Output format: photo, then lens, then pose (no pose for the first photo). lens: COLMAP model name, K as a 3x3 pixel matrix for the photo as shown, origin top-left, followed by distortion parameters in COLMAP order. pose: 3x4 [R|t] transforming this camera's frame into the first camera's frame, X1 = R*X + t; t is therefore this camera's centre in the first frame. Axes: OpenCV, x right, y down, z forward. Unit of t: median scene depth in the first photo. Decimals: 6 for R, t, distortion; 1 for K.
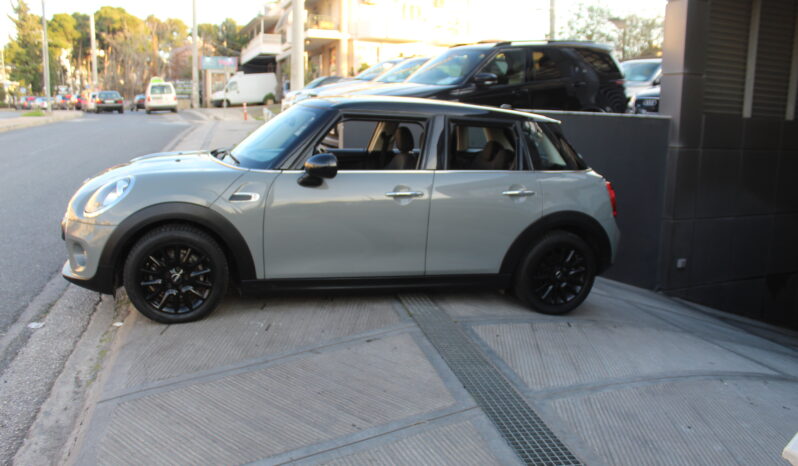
lens RADIAL K [[703.3, 0, 399.0], [0, 703.3, 233.0], [0, 0, 1]] dist [-0.160522, 0.162932]
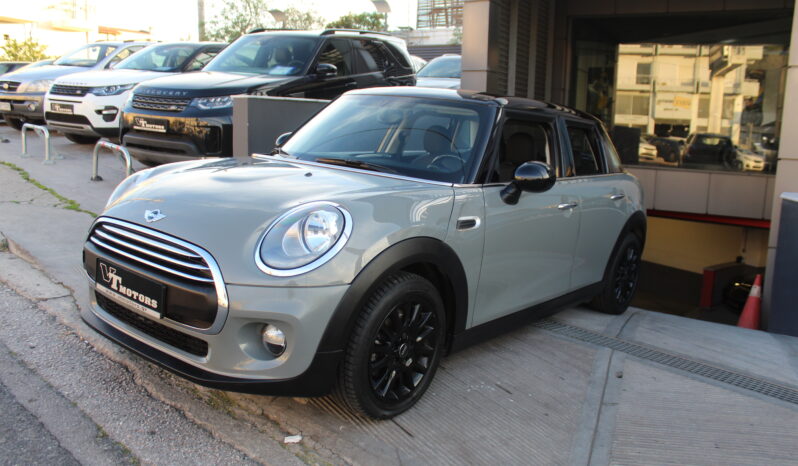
lens RADIAL K [[703.3, 0, 399.0], [0, 703.3, 233.0], [0, 0, 1]] dist [-0.160522, 0.162932]
pose [[0.809630, -0.088936, 0.580163, -0.705367], [0.083131, 0.995864, 0.036649, -0.072755], [-0.581023, 0.018558, 0.813675, 0.440709]]
